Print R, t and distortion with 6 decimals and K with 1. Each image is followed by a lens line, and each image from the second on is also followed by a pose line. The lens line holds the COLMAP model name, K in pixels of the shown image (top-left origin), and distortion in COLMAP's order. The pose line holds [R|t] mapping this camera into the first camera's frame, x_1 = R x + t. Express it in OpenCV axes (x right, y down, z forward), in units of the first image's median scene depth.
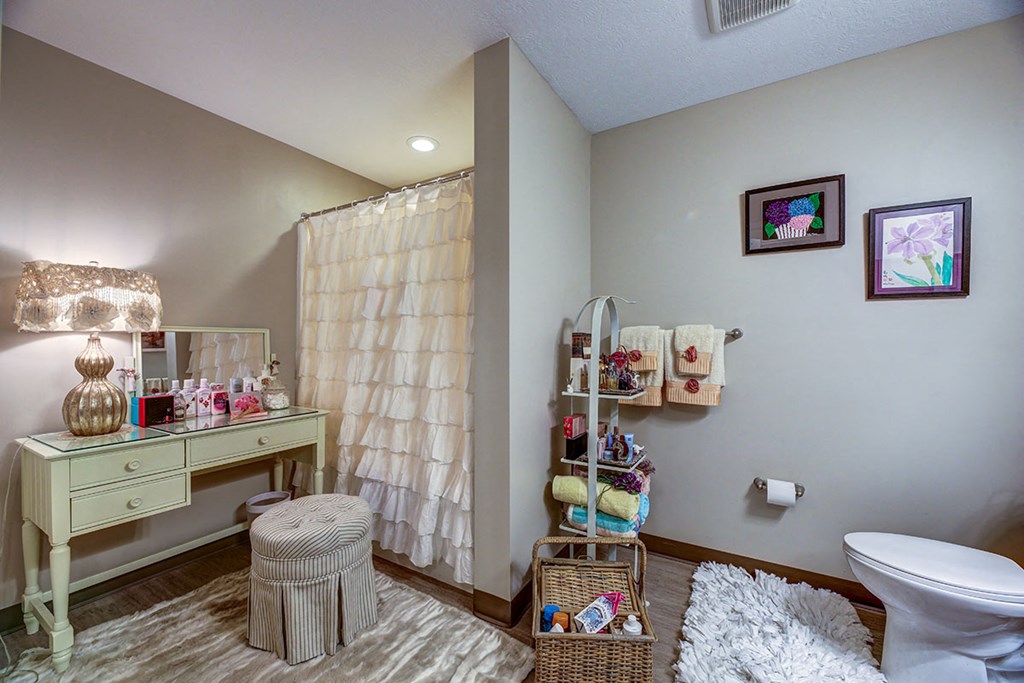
lens RADIAL K [[414.9, 0, 510.6], [0, 414.9, 347.0], [0, 0, 1]] dist [0.001521, -0.003513]
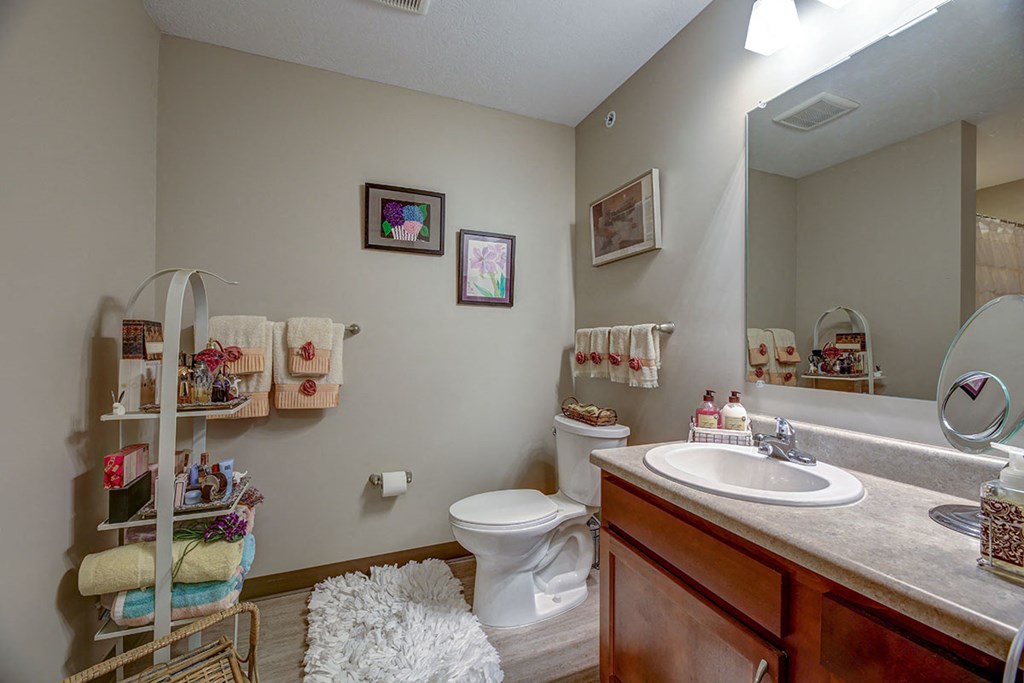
lens RADIAL K [[414.9, 0, 518.5], [0, 414.9, 341.5], [0, 0, 1]] dist [0.001521, -0.003513]
pose [[0.590077, 0.006514, 0.807321, -0.005892], [-0.004160, 0.999979, -0.005028, -0.000389], [-0.807337, -0.000391, 0.590091, 0.142275]]
